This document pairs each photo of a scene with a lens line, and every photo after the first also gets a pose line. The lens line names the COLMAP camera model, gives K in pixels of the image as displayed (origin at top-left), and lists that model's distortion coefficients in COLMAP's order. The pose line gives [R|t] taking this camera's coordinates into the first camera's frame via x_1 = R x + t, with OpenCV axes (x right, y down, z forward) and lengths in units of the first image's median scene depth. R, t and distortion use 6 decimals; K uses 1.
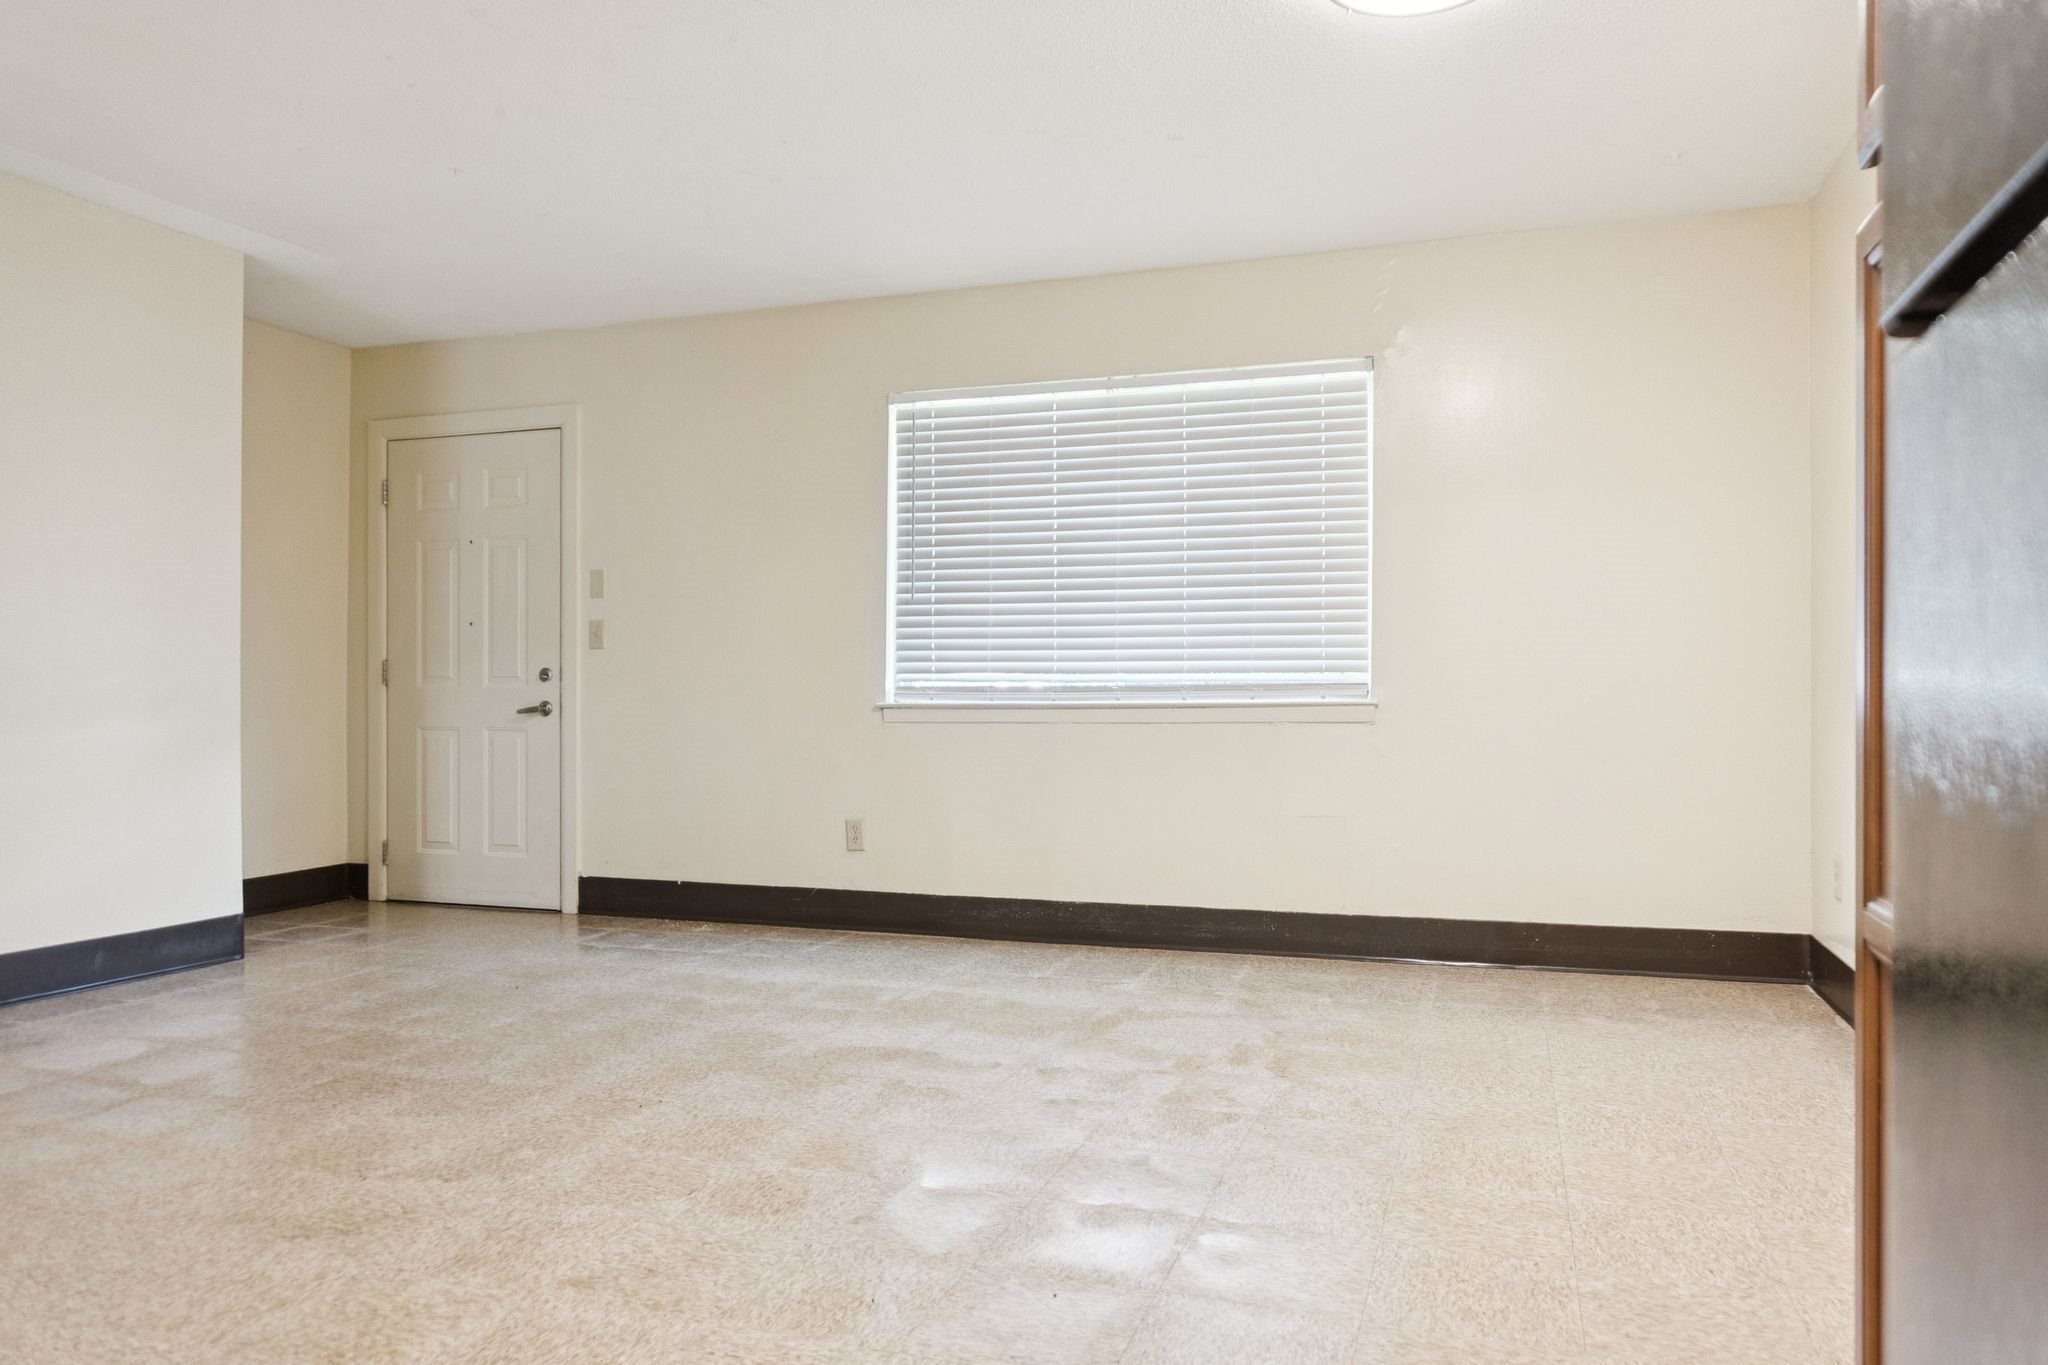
lens RADIAL K [[1402.8, 0, 1024.1], [0, 1402.8, 686.7], [0, 0, 1]] dist [-0.019504, -0.003218]
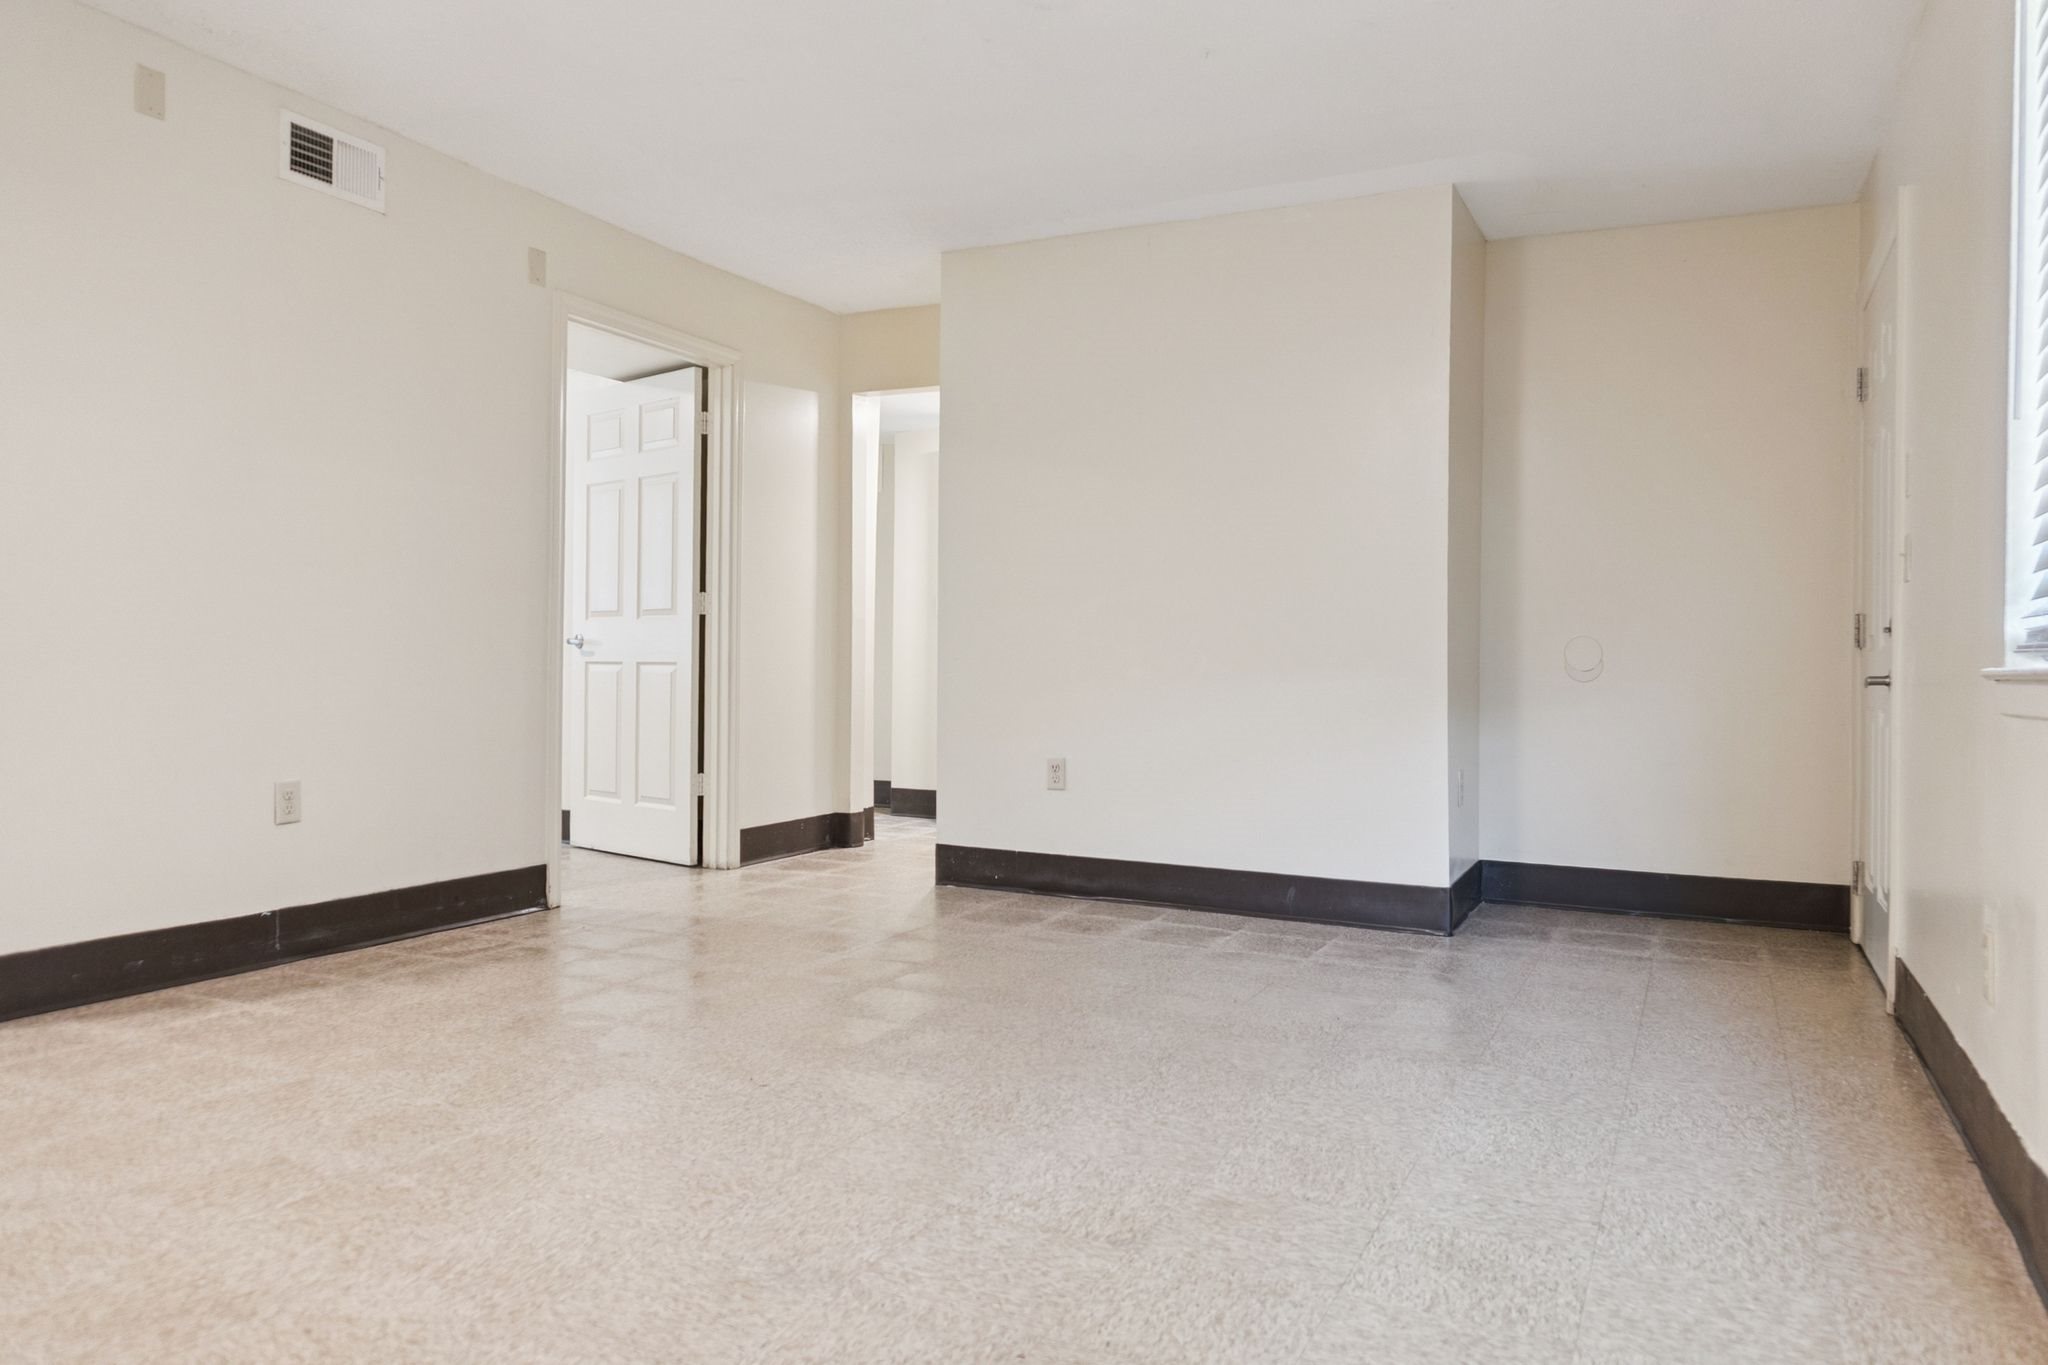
lens RADIAL K [[1402.8, 0, 1024.1], [0, 1402.8, 686.7], [0, 0, 1]] dist [-0.019504, -0.003218]
pose [[-0.130715, 0.019145, -0.991235, 0.694602], [-0.014791, 0.999665, 0.021258, 0.025570], [0.991310, 0.017440, -0.130388, 1.492630]]
